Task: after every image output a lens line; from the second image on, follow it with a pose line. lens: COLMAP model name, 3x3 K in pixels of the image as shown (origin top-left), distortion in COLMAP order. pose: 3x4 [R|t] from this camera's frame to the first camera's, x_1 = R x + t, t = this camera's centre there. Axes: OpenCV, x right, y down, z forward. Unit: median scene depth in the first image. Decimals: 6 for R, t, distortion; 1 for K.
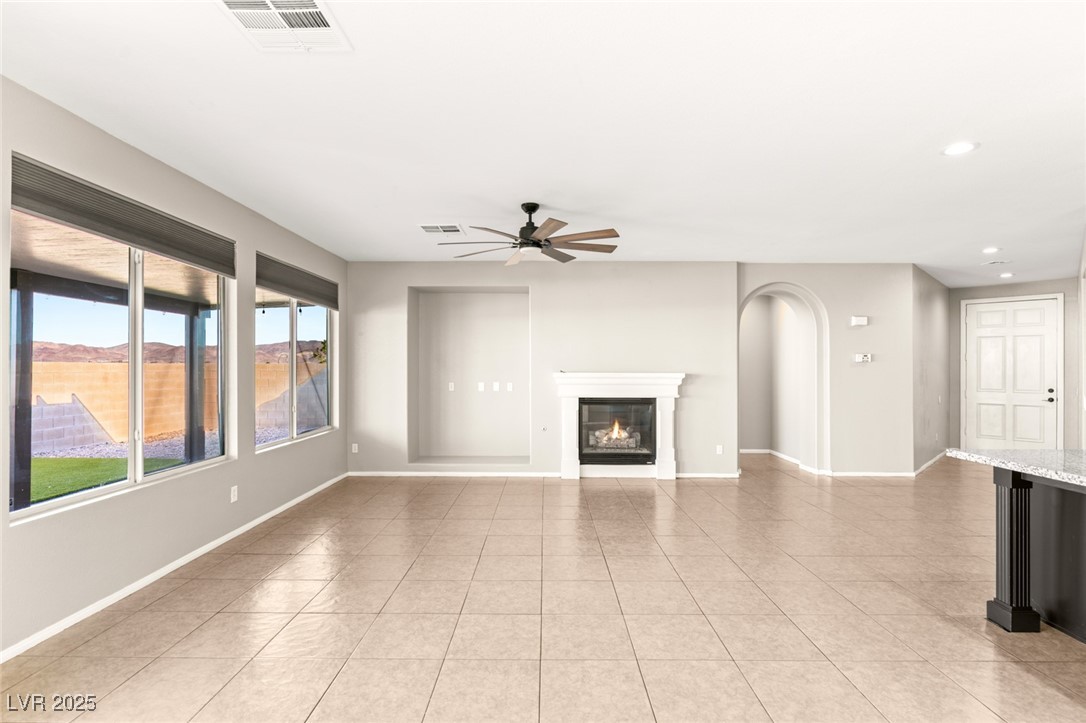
lens RADIAL K [[508.5, 0, 543.0], [0, 508.5, 361.5], [0, 0, 1]] dist [-0.001871, -0.000193]
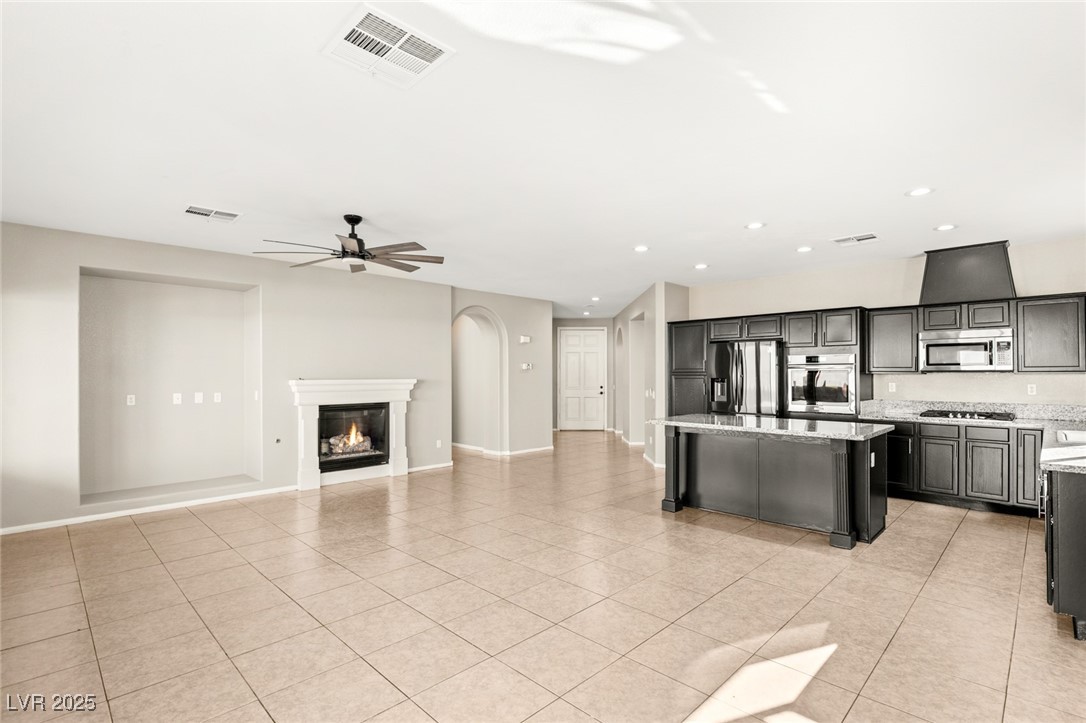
lens RADIAL K [[508.5, 0, 543.0], [0, 508.5, 361.5], [0, 0, 1]] dist [-0.001871, -0.000193]
pose [[0.703837, 0.012394, 0.710253, -0.319935], [-0.003526, 0.999896, -0.013954, -0.001128], [-0.710353, 0.007317, 0.703808, 0.002334]]
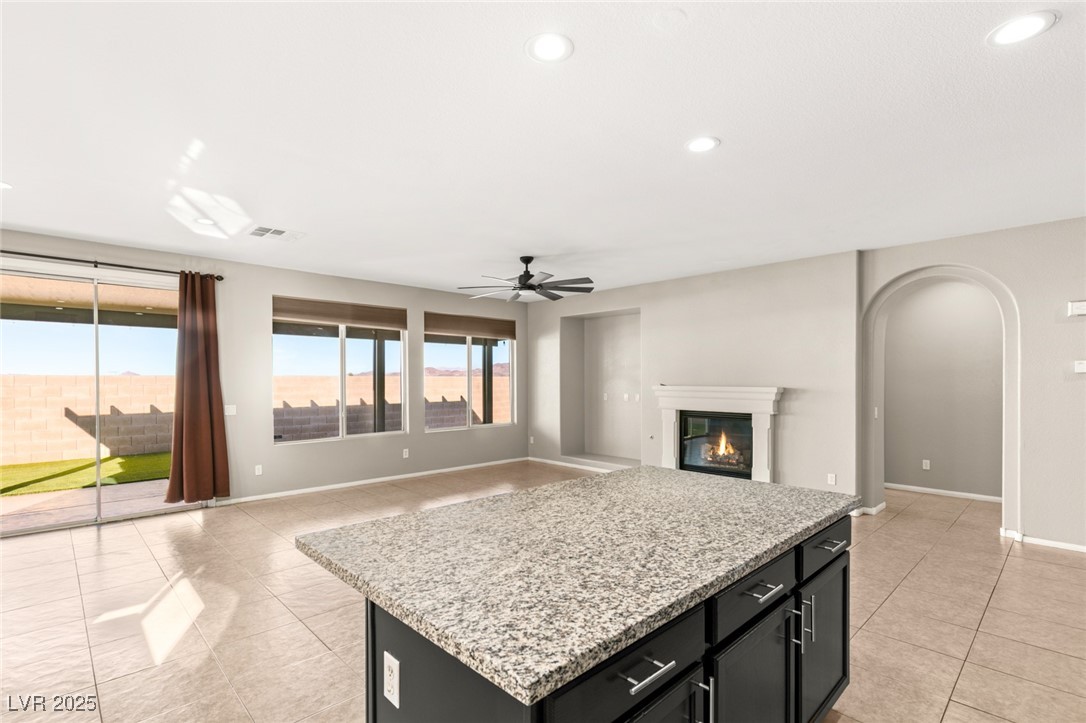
lens RADIAL K [[515.9, 0, 540.7], [0, 515.9, 381.6], [0, 0, 1]] dist [0.040680, 0.000030]
pose [[0.703436, 0.002703, -0.710754, 0.630719], [0.009891, 0.999859, 0.013591, -0.003891], [0.710690, -0.016591, 0.703310, 0.050025]]
